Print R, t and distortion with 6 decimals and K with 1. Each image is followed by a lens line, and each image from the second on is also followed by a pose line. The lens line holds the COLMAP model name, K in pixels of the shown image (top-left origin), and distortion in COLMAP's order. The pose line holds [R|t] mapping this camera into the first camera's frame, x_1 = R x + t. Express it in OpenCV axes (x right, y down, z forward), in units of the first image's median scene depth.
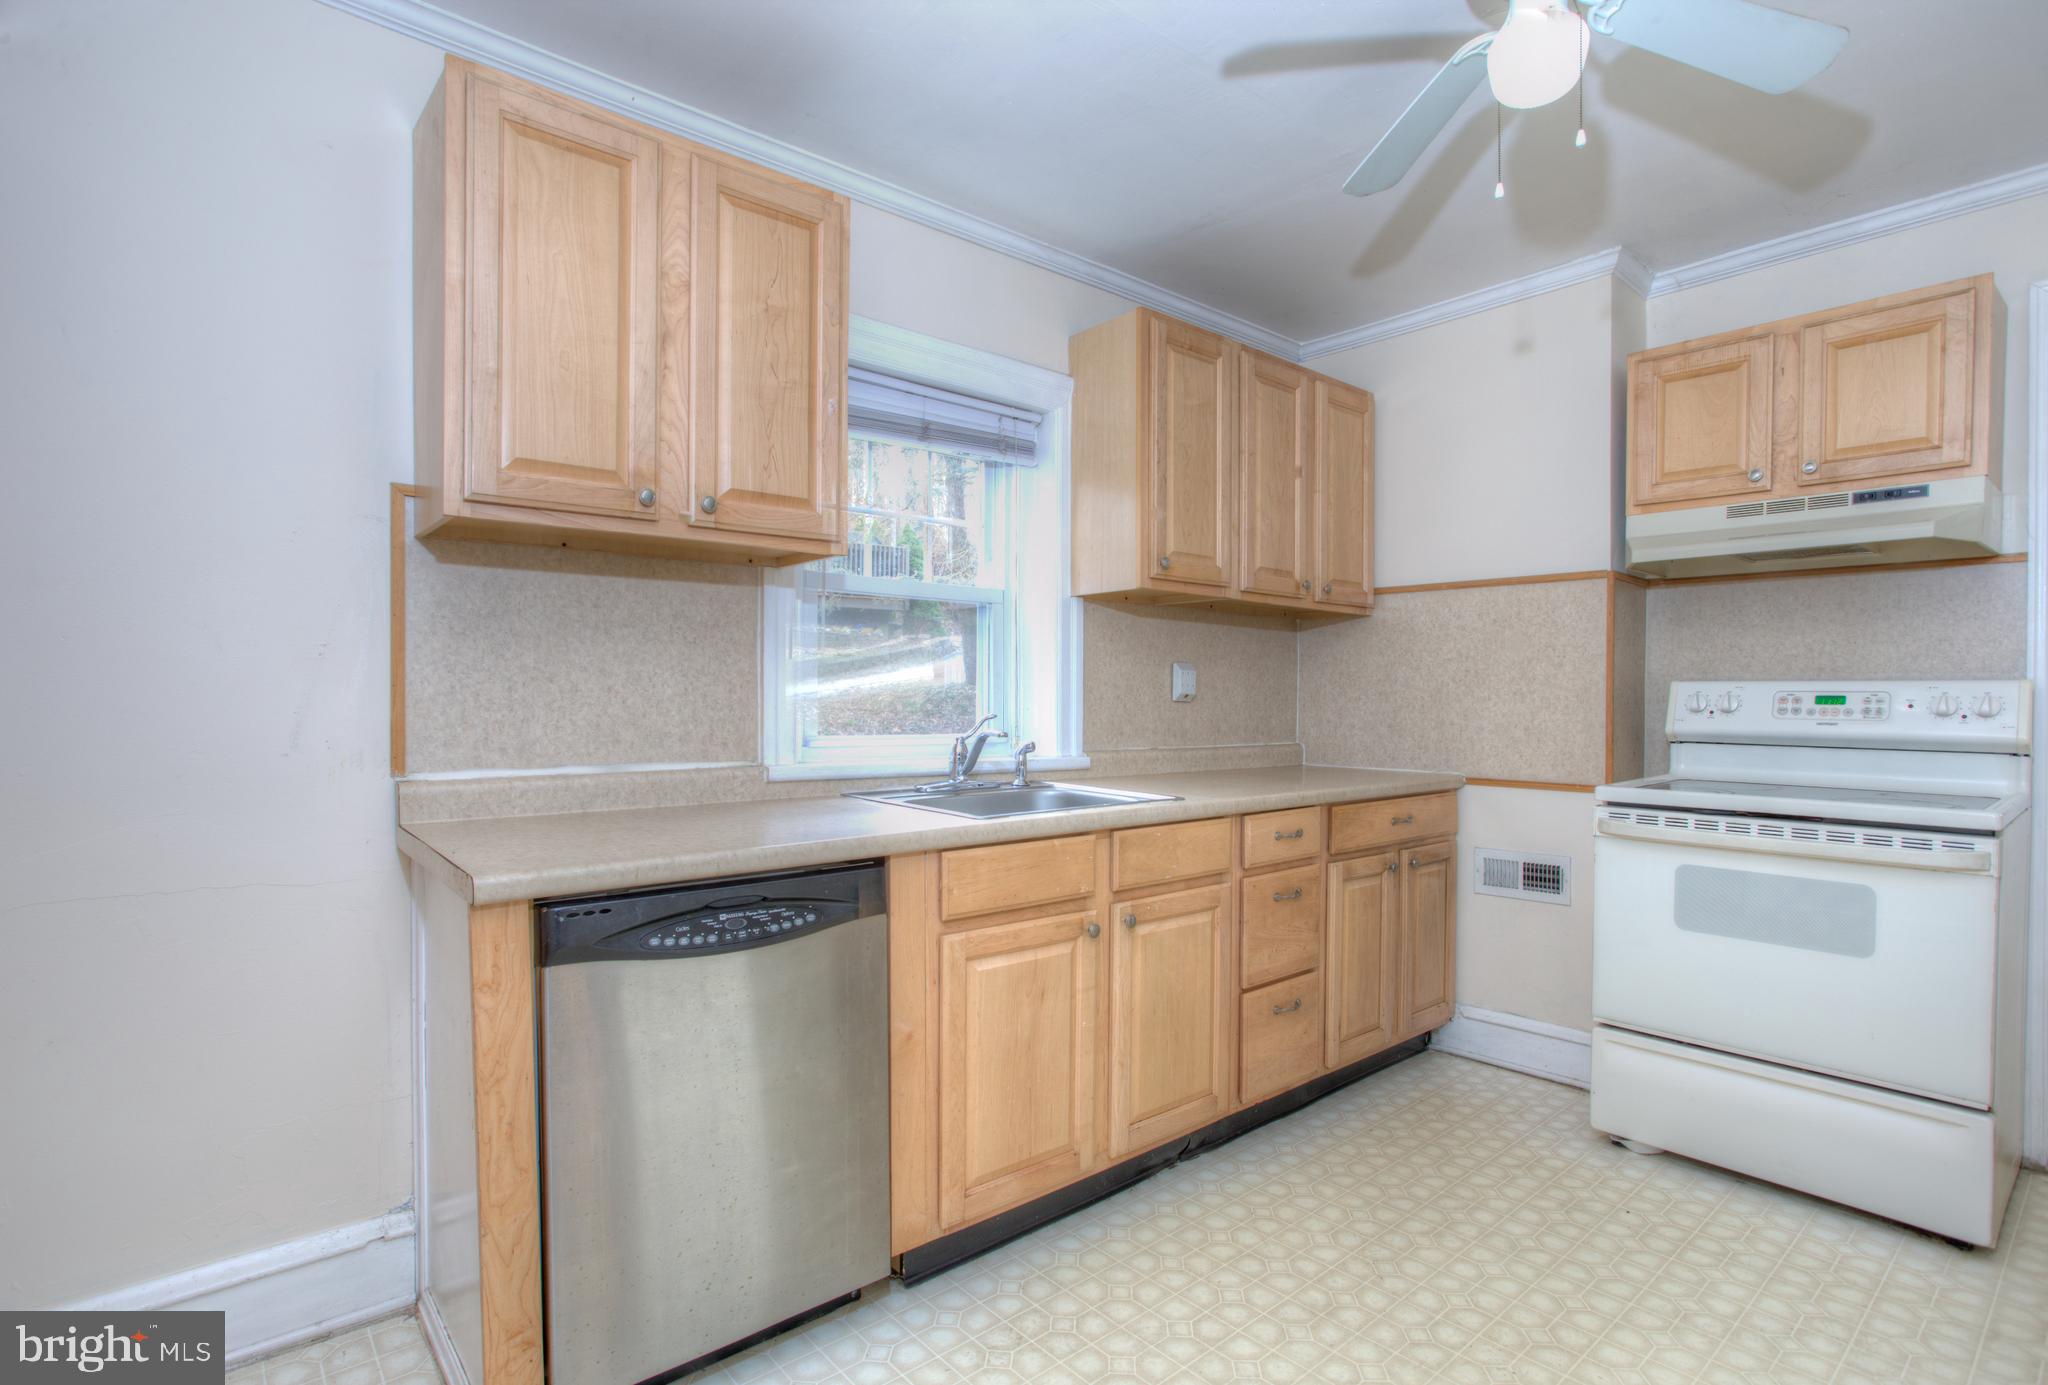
lens RADIAL K [[1023.0, 0, 1019.9], [0, 1023.0, 705.7], [0, 0, 1]] dist [0.004706, 0.001673]
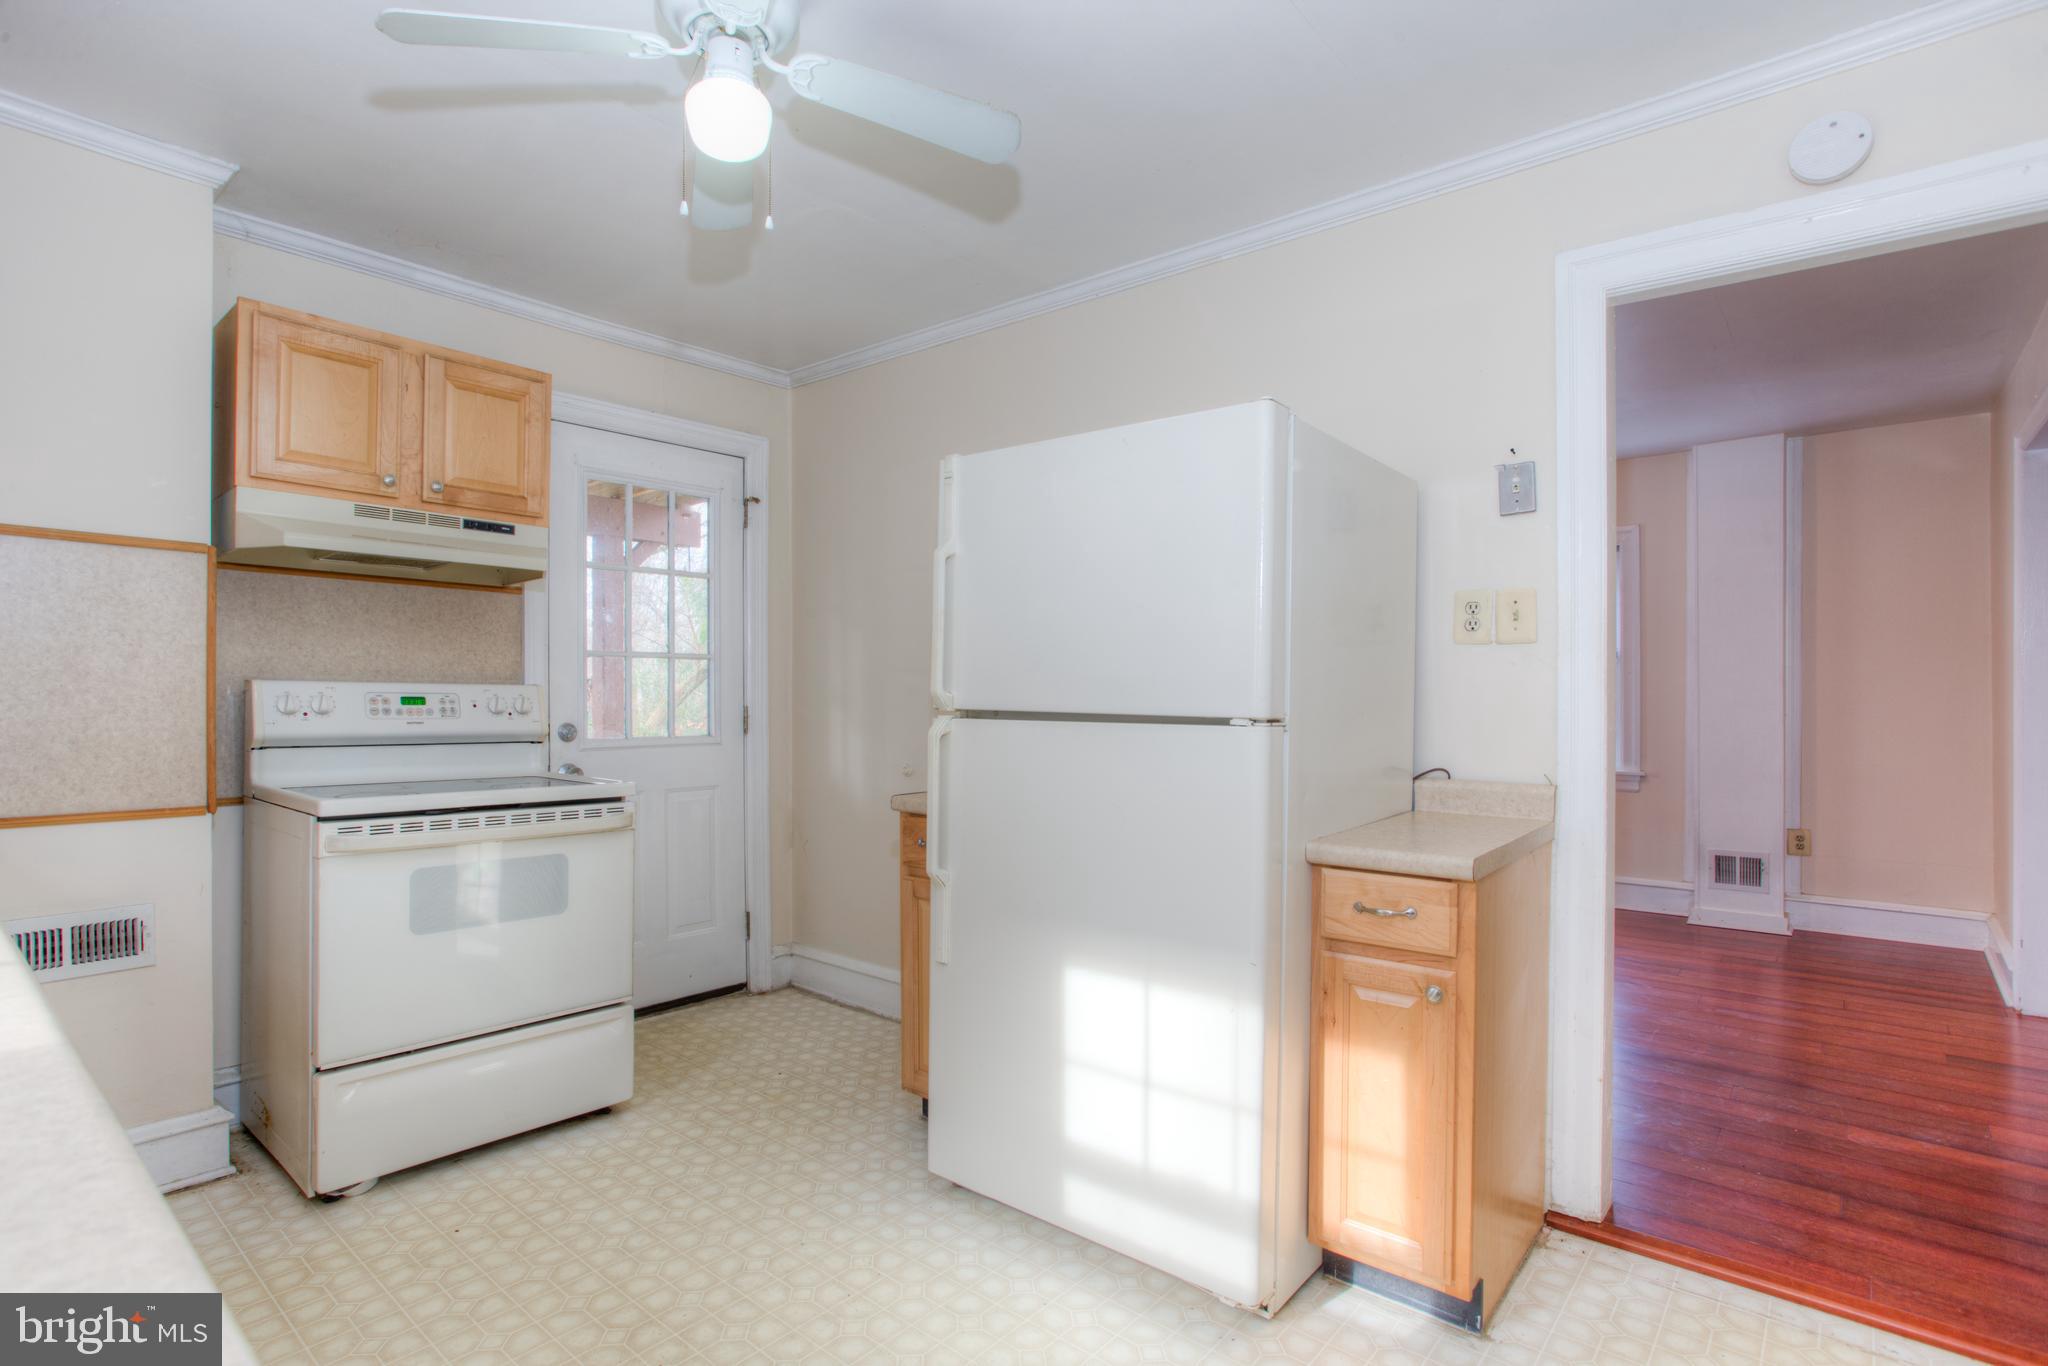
lens RADIAL K [[1033.2, 0, 1031.9], [0, 1033.2, 692.1], [0, 0, 1]] dist [-0.003021, -0.000223]
pose [[-0.160534, 0.003193, 0.987025, -0.410680], [0.003432, 0.999991, -0.002676, -0.009893], [-0.987024, 0.002958, -0.160543, 0.555389]]
